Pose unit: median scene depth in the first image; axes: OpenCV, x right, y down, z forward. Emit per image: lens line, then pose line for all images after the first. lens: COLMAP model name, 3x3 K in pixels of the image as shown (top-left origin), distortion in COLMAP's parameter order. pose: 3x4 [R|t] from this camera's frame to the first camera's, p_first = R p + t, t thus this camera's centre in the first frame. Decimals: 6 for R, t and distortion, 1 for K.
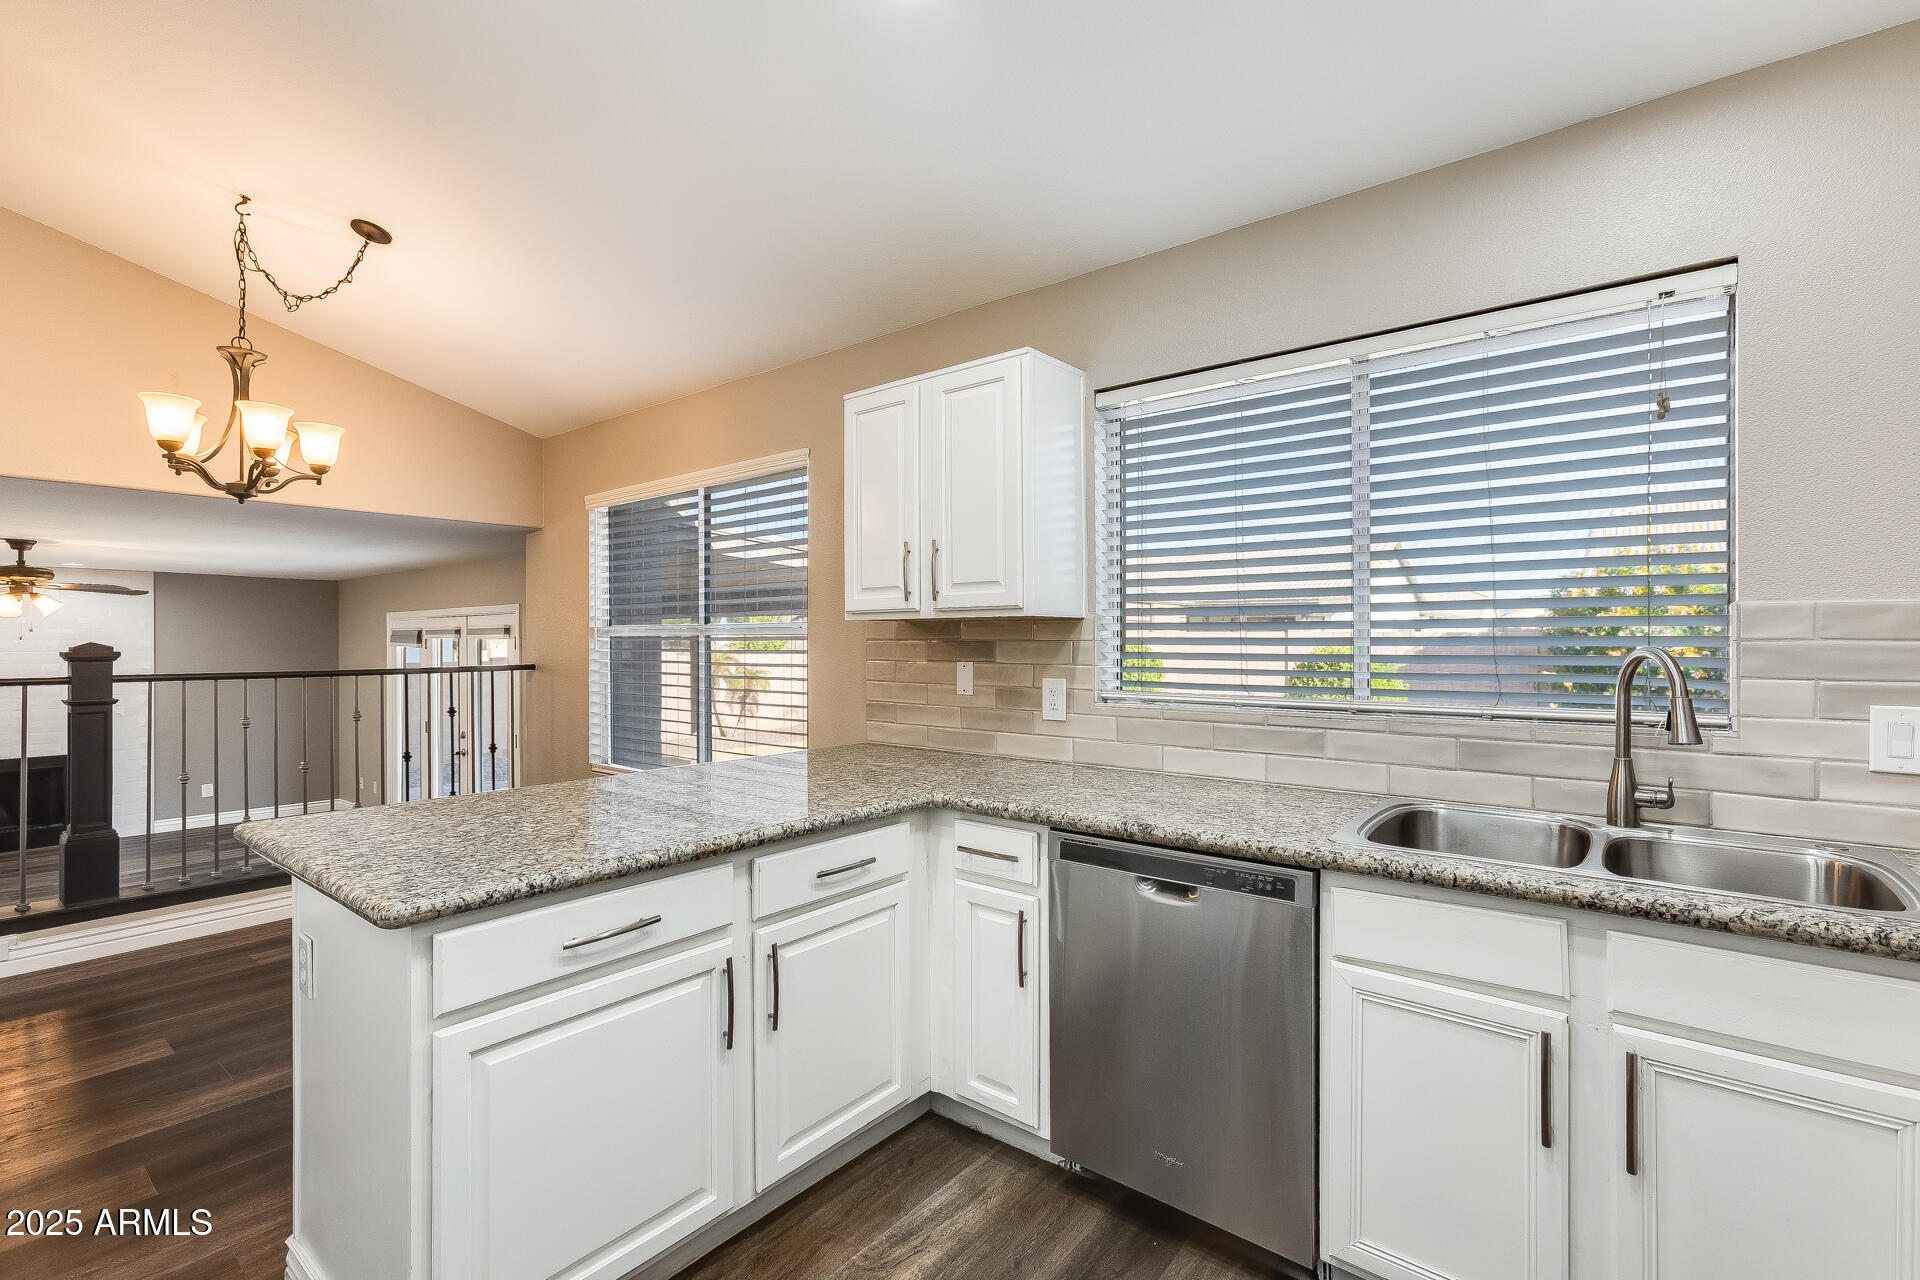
lens RADIAL K [[868.4, 0, 960.0], [0, 868.4, 640.0], [0, 0, 1]] dist [0.001280, 0.000083]
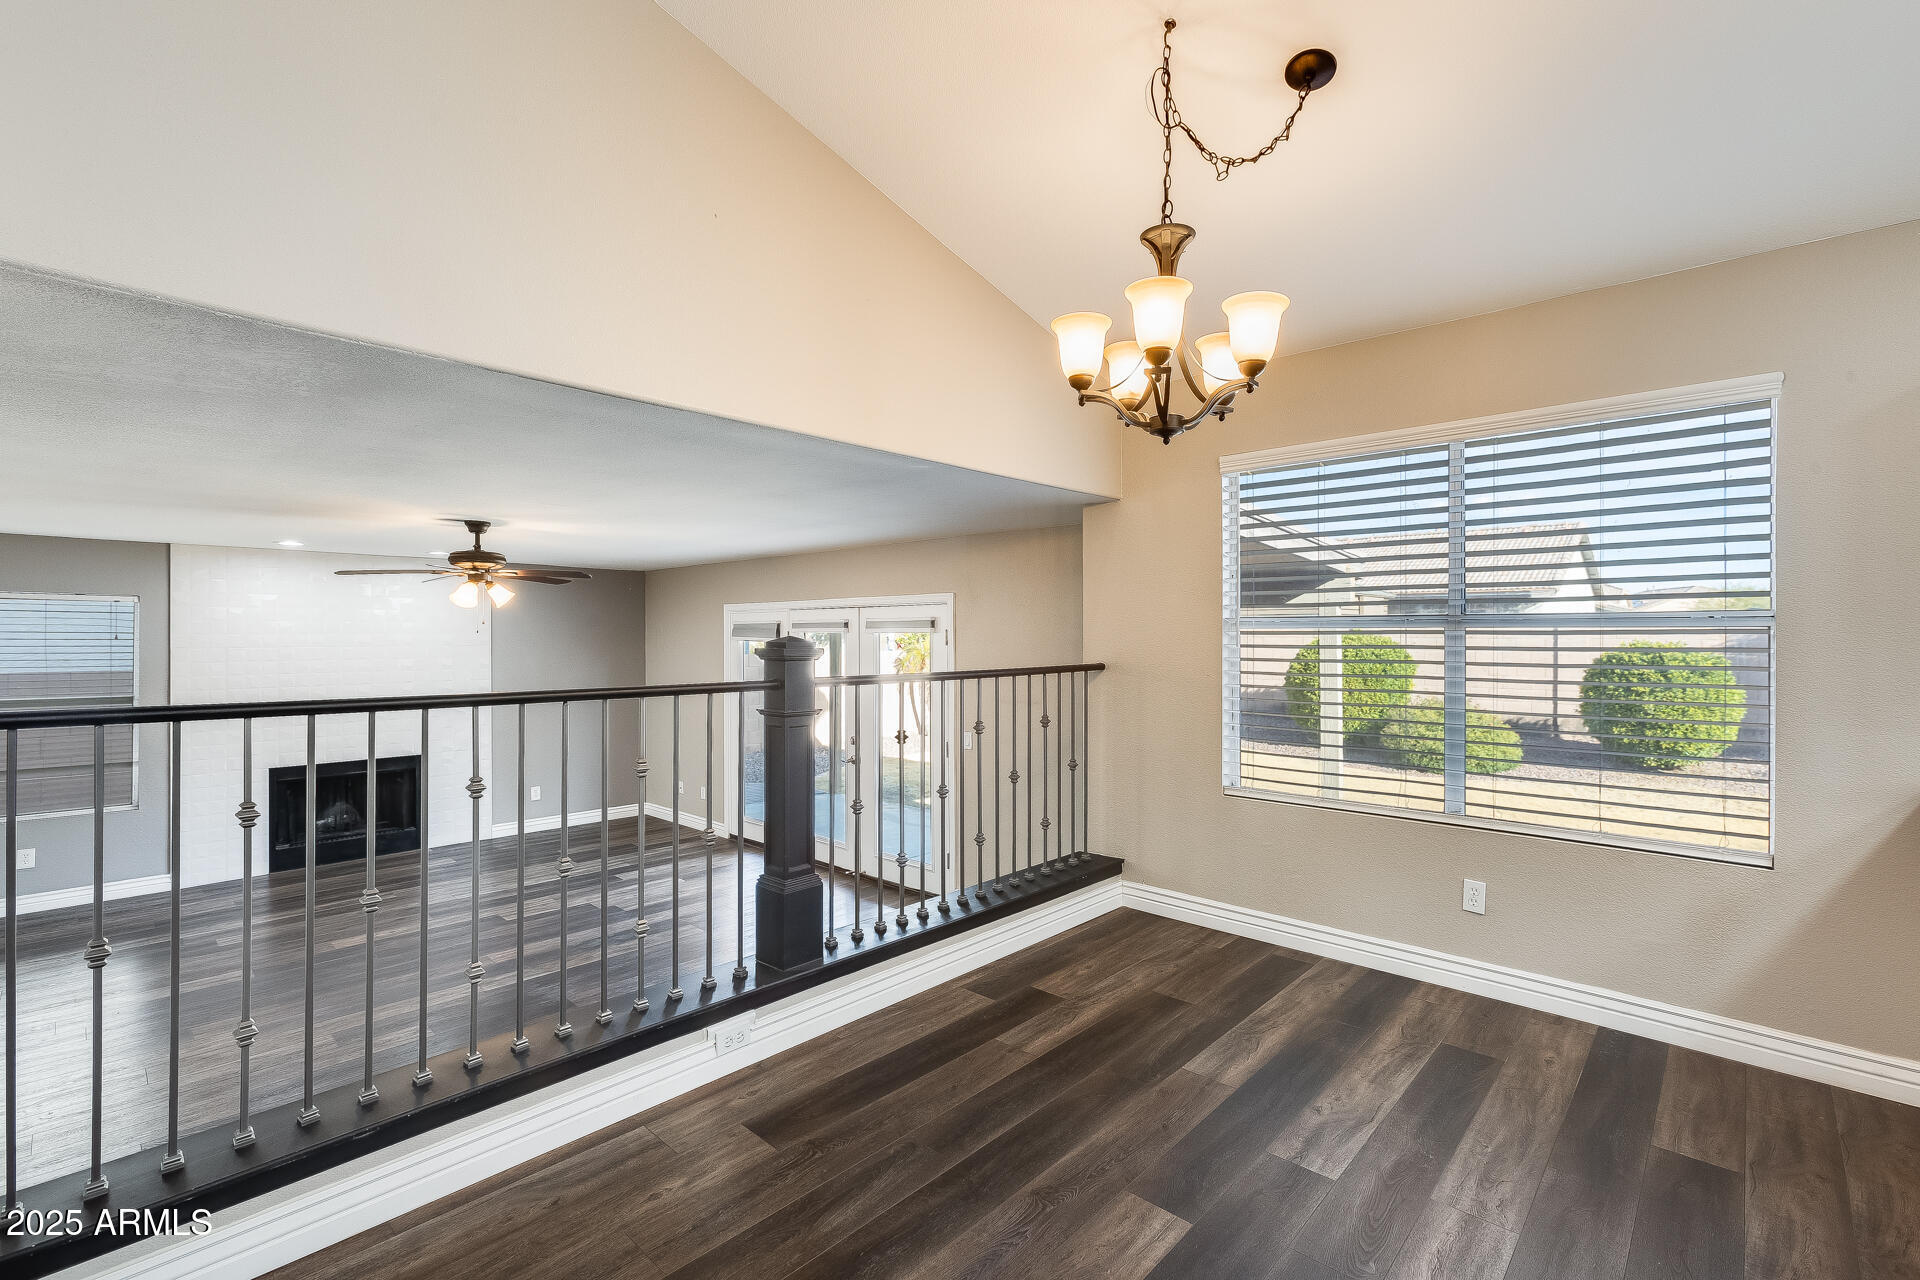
lens RADIAL K [[868.4, 0, 960.0], [0, 868.4, 640.0], [0, 0, 1]] dist [0.001280, 0.000083]
pose [[0.997224, 0.001664, -0.074440, -0.913216], [-0.001181, 0.999978, 0.006524, 0.000154], [0.074449, -0.006418, 0.997204, 0.255414]]
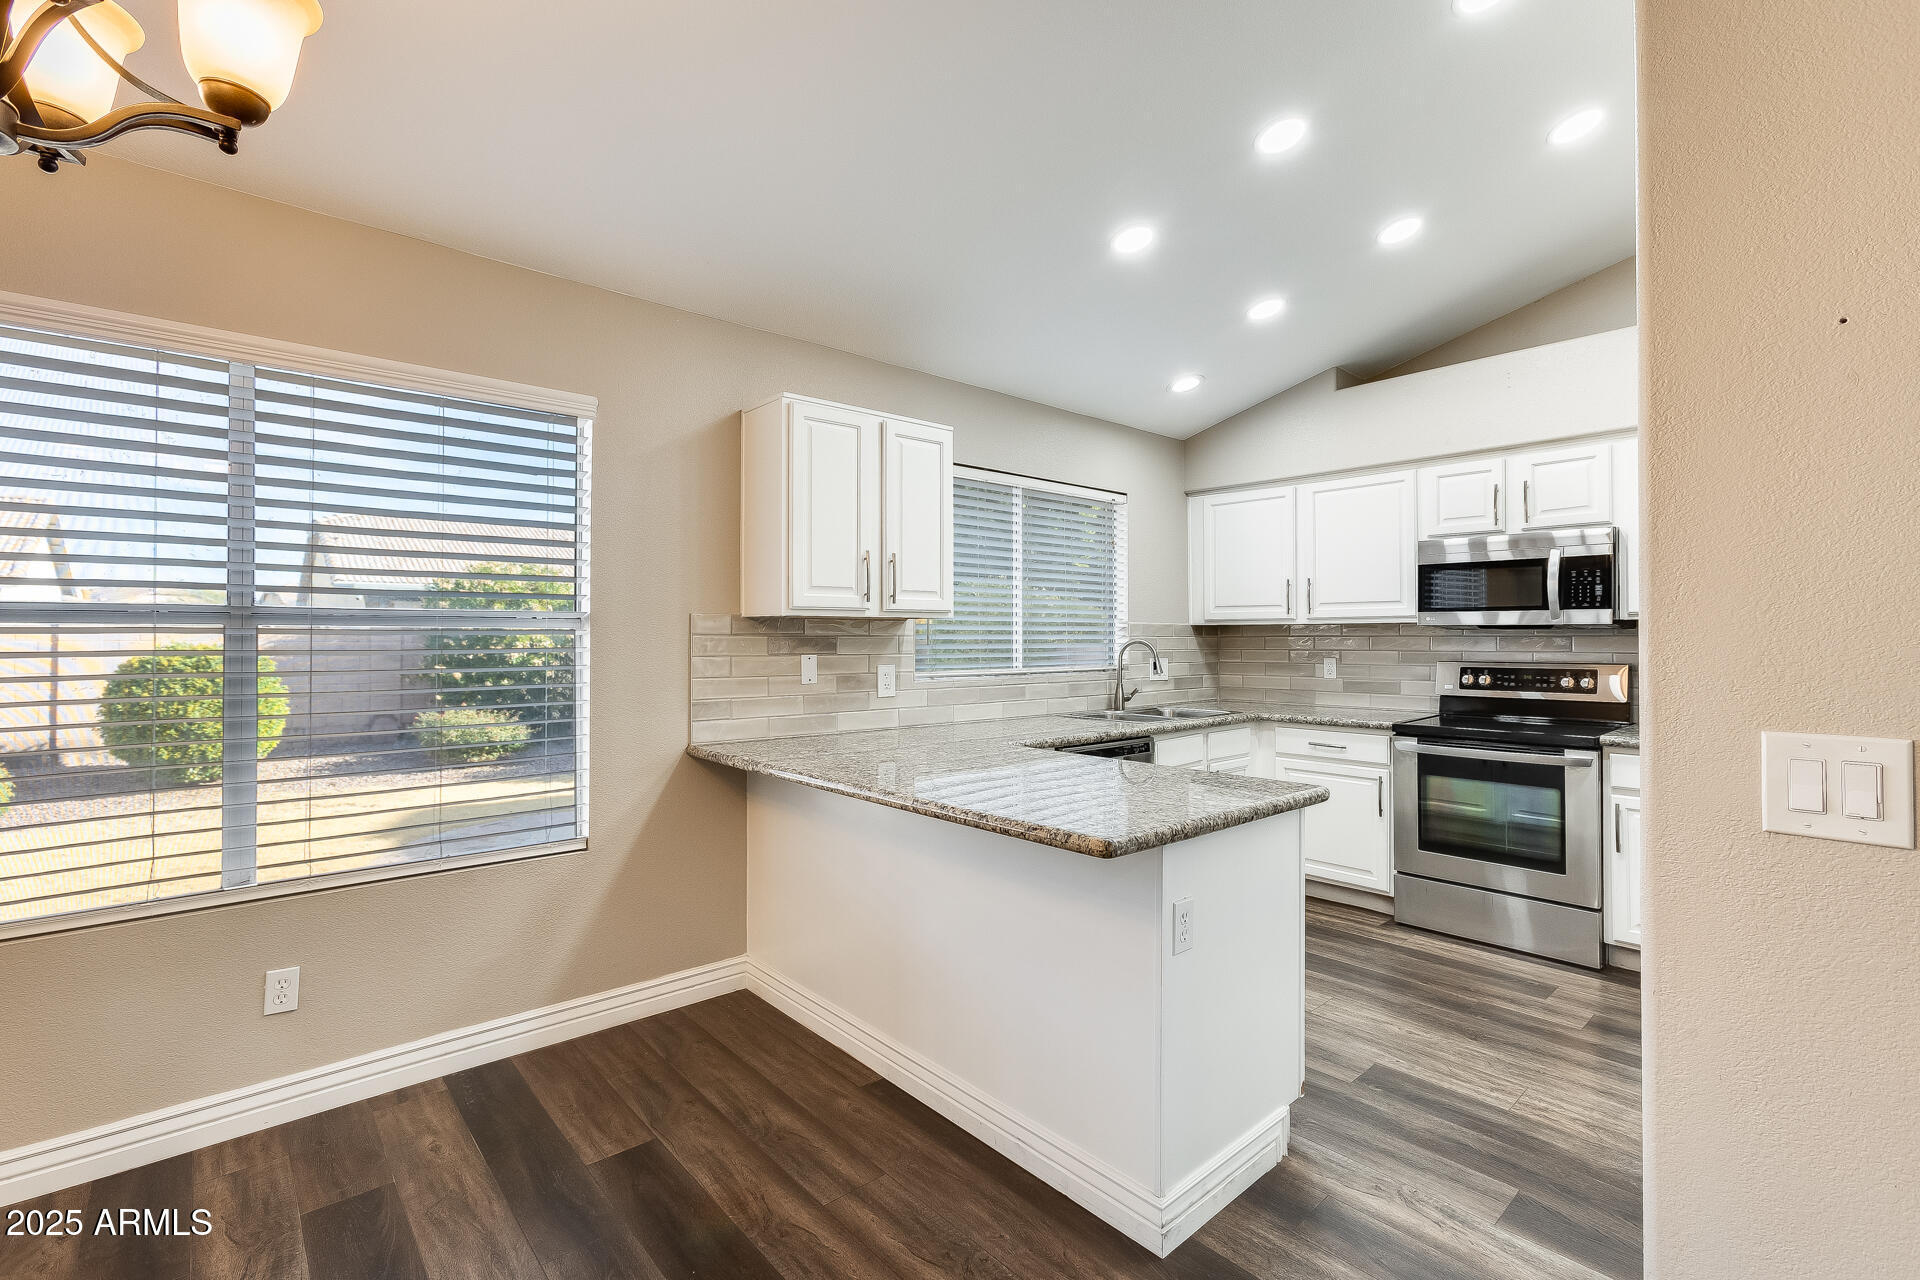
lens RADIAL K [[849.9, 0, 988.2], [0, 849.9, 634.4], [0, 0, 1]] dist [-0.000162, 0.000422]
pose [[0.160341, 0.003298, 0.987056, -1.006769], [0.000015, 0.999994, -0.003344, 0.002432], [-0.987062, 0.000551, 0.160340, 0.575097]]
